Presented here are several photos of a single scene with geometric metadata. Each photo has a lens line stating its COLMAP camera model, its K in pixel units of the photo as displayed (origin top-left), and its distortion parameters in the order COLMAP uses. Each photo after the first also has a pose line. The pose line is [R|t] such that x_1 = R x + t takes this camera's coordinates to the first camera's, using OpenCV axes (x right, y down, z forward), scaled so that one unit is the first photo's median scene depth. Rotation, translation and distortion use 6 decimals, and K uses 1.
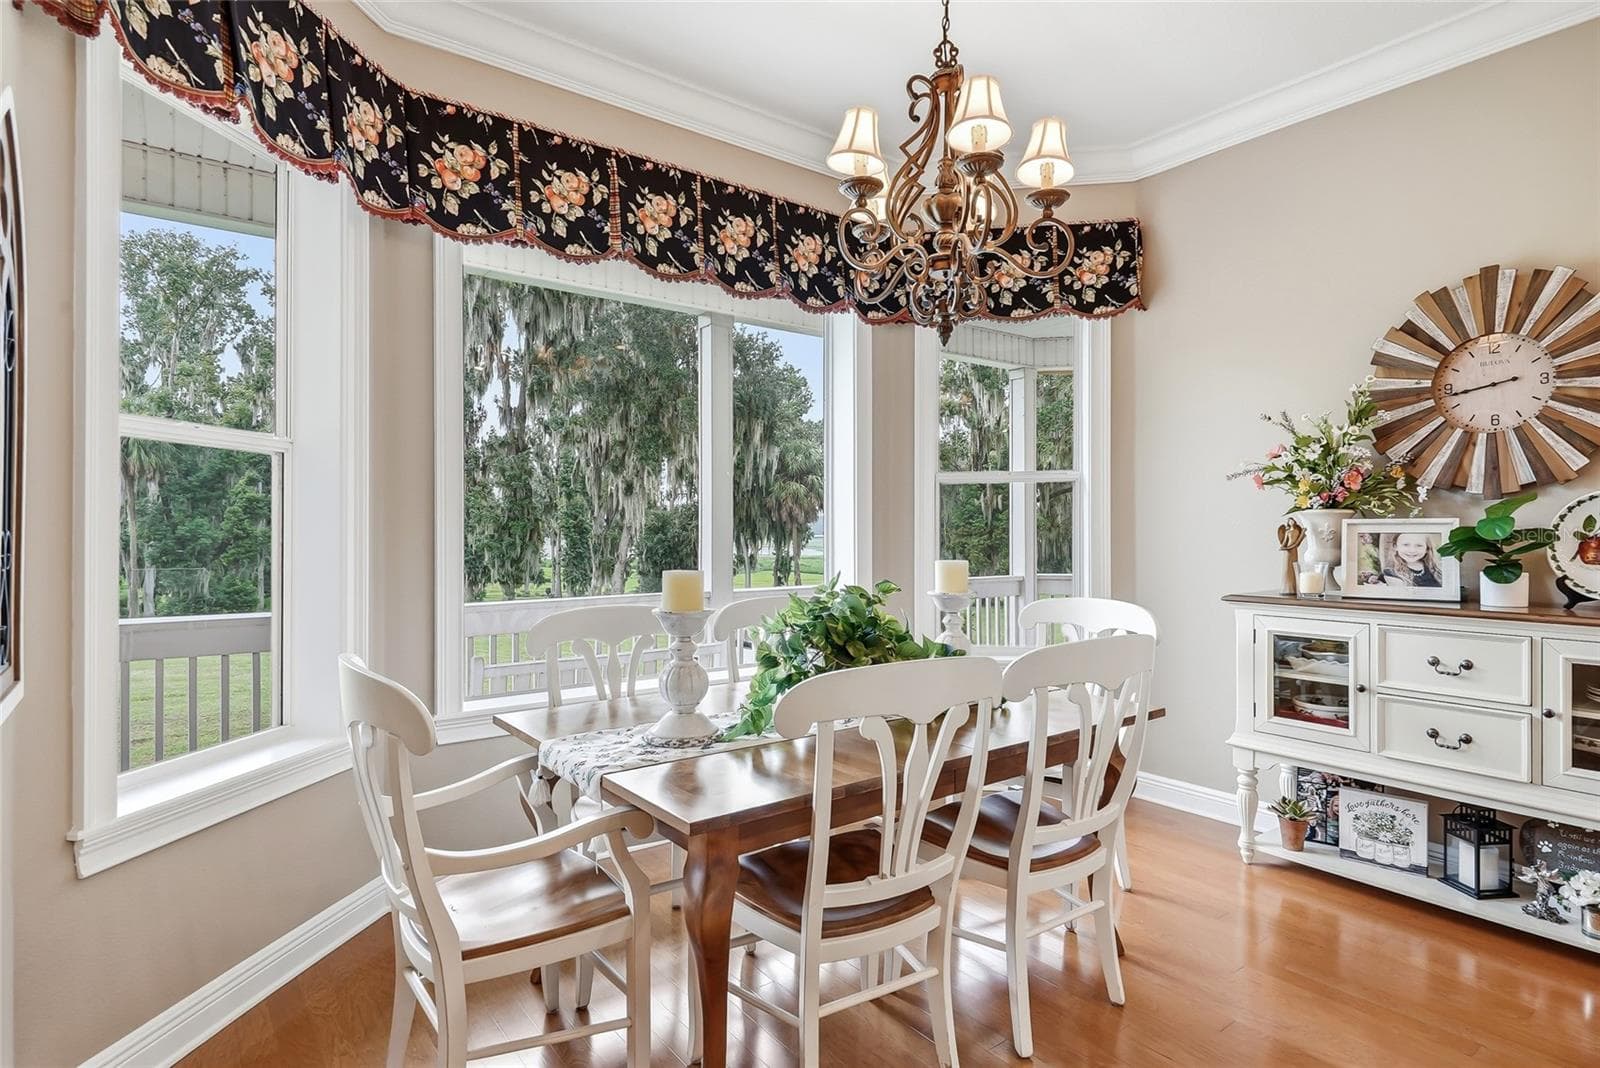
lens RADIAL K [[840.6, 0, 807.6], [0, 840.6, 526.4], [0, 0, 1]] dist [0.024231, -0.017788]
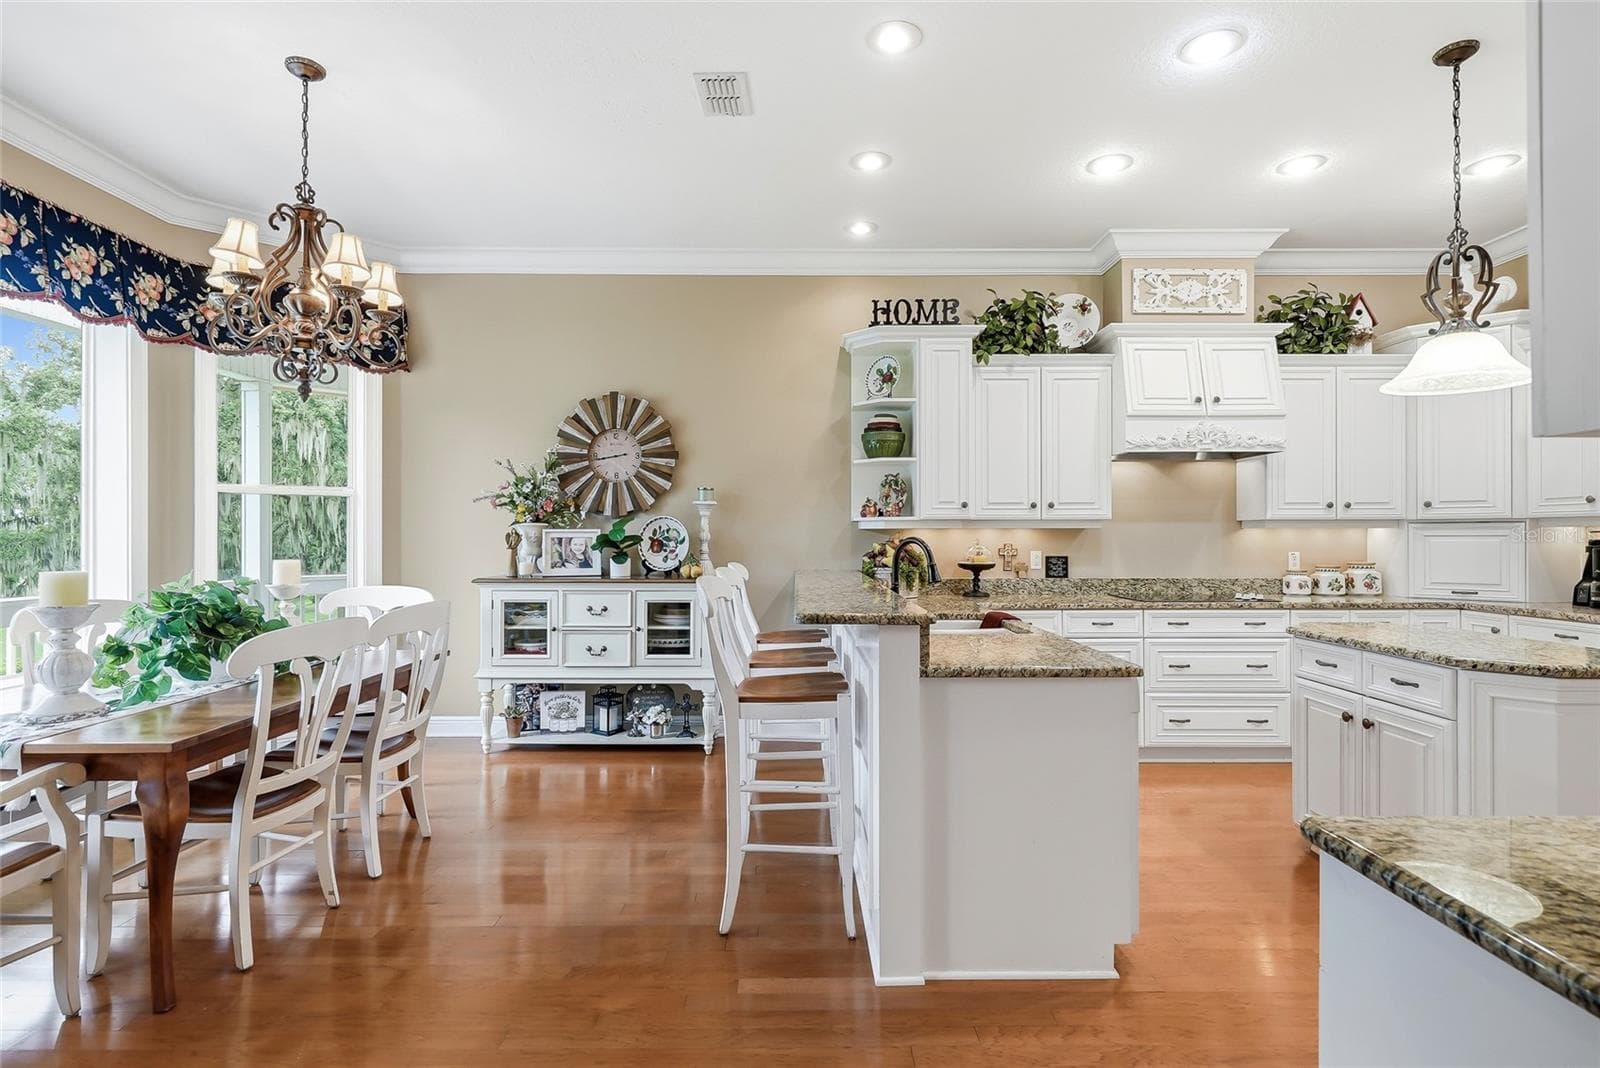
lens RADIAL K [[775.8, 0, 801.3], [0, 775.8, 534.3], [0, 0, 1]] dist [0.000798, -0.002027]
pose [[0.601988, 0.001301, 0.798504, -0.268640], [-0.003129, 0.999995, 0.000730, -0.001300], [-0.798499, -0.002938, 0.601989, -0.308220]]
